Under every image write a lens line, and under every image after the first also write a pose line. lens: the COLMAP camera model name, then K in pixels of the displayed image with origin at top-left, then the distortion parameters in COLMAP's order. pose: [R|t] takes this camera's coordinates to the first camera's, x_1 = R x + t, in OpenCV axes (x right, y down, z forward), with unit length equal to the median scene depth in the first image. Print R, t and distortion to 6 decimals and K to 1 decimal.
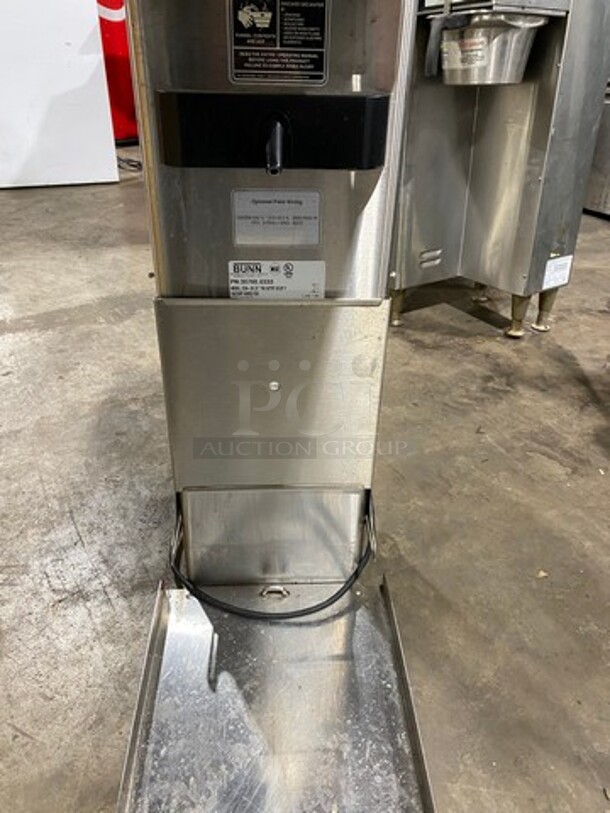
lens RADIAL K [[616.7, 0, 306.7], [0, 616.7, 404.9], [0, 0, 1]] dist [0.000520, -0.004563]
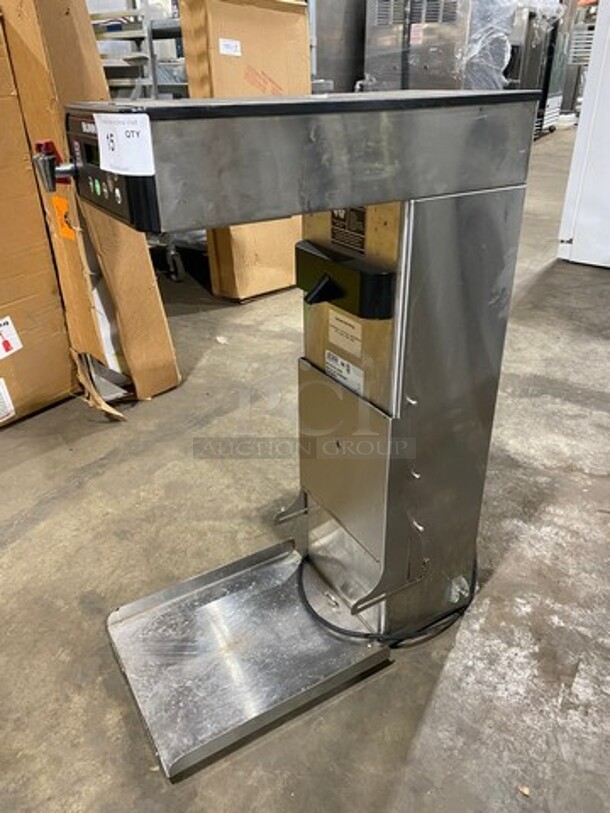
lens RADIAL K [[616.7, 0, 302.5], [0, 616.7, 407.7], [0, 0, 1]] dist [0.000520, -0.004563]
pose [[0.465782, 0.386915, -0.795829, 0.632613], [-0.448711, 0.878417, 0.164446, -0.188194], [0.762696, 0.280502, 0.582764, 0.062588]]
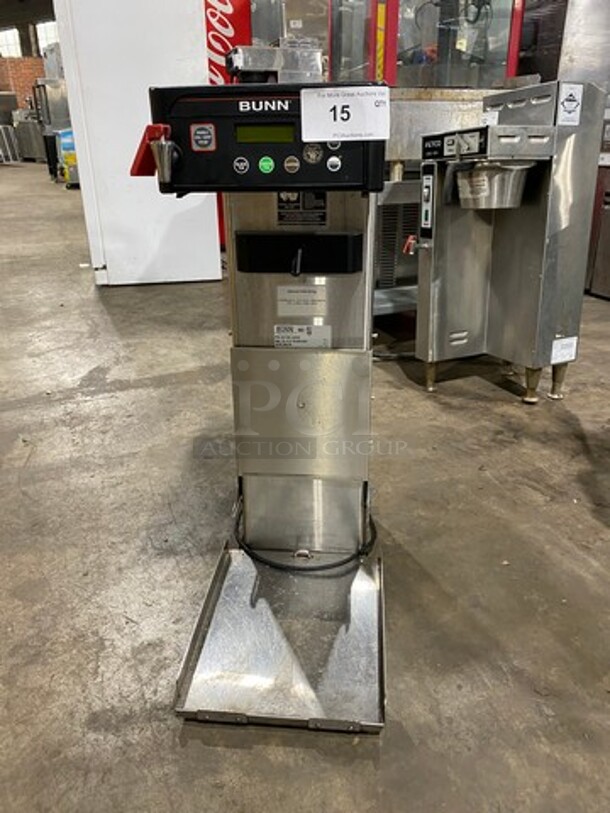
lens RADIAL K [[616.7, 0, 313.3], [0, 616.7, 411.6], [0, 0, 1]] dist [0.000520, -0.004563]
pose [[0.990127, 0.027790, -0.137391, 0.125374], [-0.046001, 0.990288, -0.131204, 0.125318], [0.132410, 0.136229, 0.981789, -0.351406]]
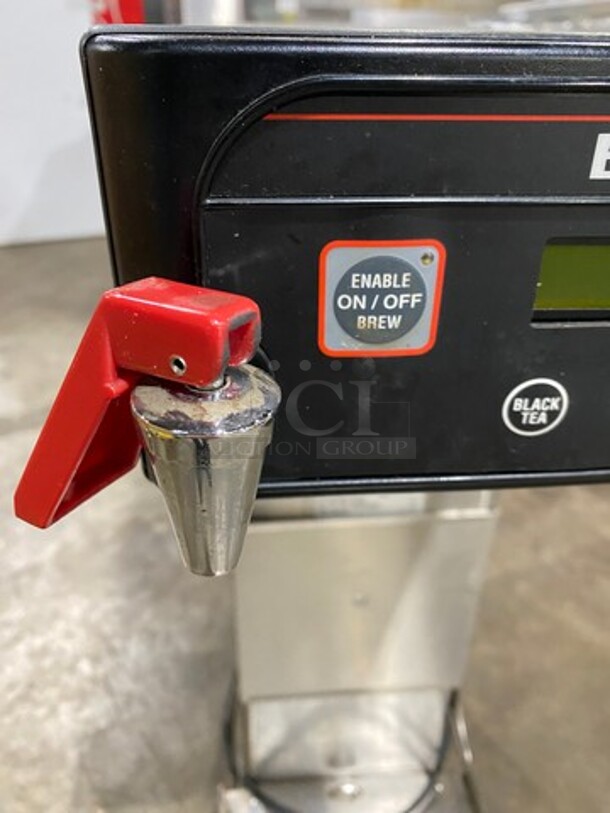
lens RADIAL K [[616.7, 0, 299.9], [0, 616.7, 397.8], [0, 0, 1]] dist [0.000520, -0.004563]
pose [[0.999628, -0.021485, 0.016789, -0.097393], [0.021664, 0.999709, -0.010577, -0.205328], [-0.016557, 0.010937, 0.999803, 0.083641]]
